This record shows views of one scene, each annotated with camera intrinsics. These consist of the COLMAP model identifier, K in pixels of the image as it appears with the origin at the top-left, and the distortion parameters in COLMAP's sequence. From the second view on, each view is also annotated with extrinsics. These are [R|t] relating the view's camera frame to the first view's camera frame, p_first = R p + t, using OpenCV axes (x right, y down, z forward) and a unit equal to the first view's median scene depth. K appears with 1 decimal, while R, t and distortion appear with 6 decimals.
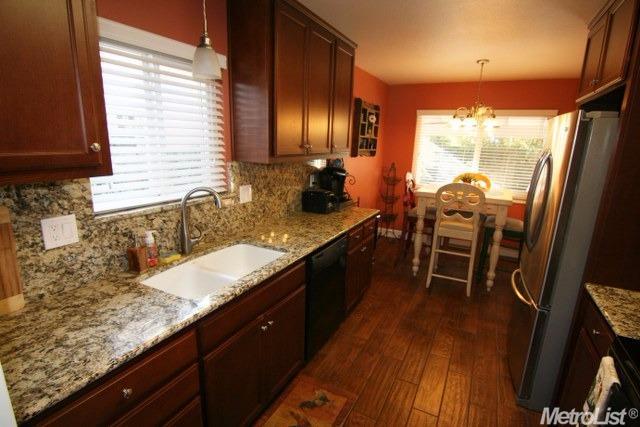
lens RADIAL K [[329.6, 0, 318.6], [0, 329.6, 217.4], [0, 0, 1]] dist [-0.001589, -0.011524]
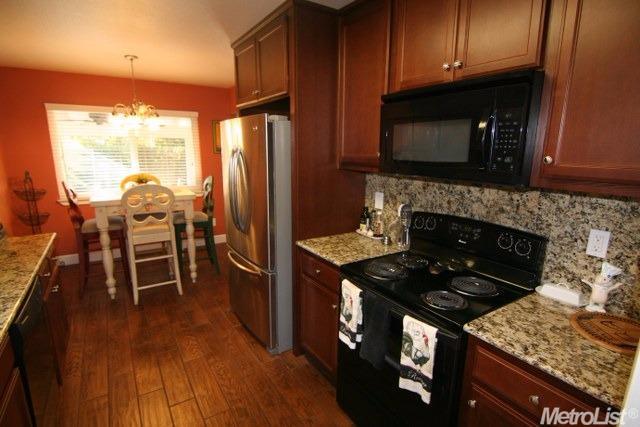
lens RADIAL K [[329.6, 0, 319.4], [0, 329.6, 217.9], [0, 0, 1]] dist [-0.001589, -0.011524]
pose [[0.501548, -0.208426, 0.839648, -0.187827], [0.207870, 0.971146, 0.116901, -0.025172], [-0.839786, 0.115906, 0.530402, 0.125269]]
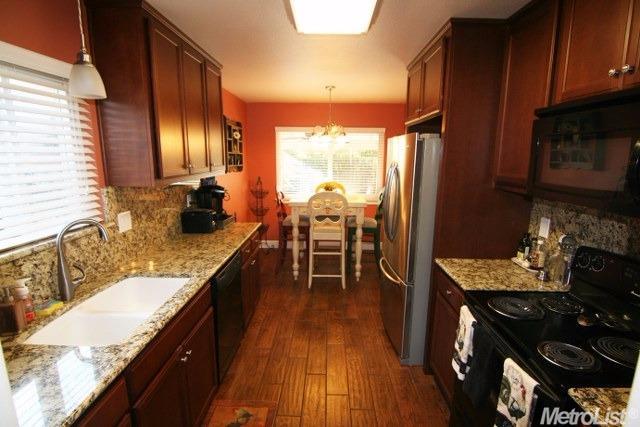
lens RADIAL K [[329.6, 0, 317.8], [0, 329.6, 217.2], [0, 0, 1]] dist [-0.001589, -0.011524]
pose [[0.901817, -0.105802, 0.418966, -0.123683], [0.121633, 0.992512, -0.011173, -0.009993], [-0.414647, 0.061036, 0.907933, -0.033969]]
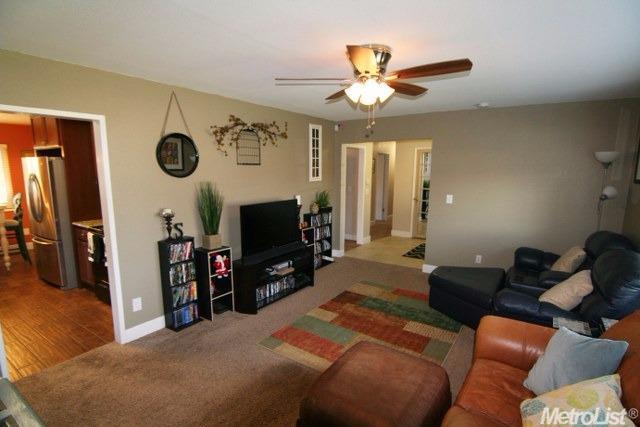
lens RADIAL K [[329.6, 0, 319.8], [0, 329.6, 218.1], [0, 0, 1]] dist [-0.001589, -0.011524]
pose [[0.126373, -0.188745, 0.973861, -1.009509], [0.233983, 0.959702, 0.155638, 0.153591], [-0.963993, 0.208198, 0.165443, -0.918486]]
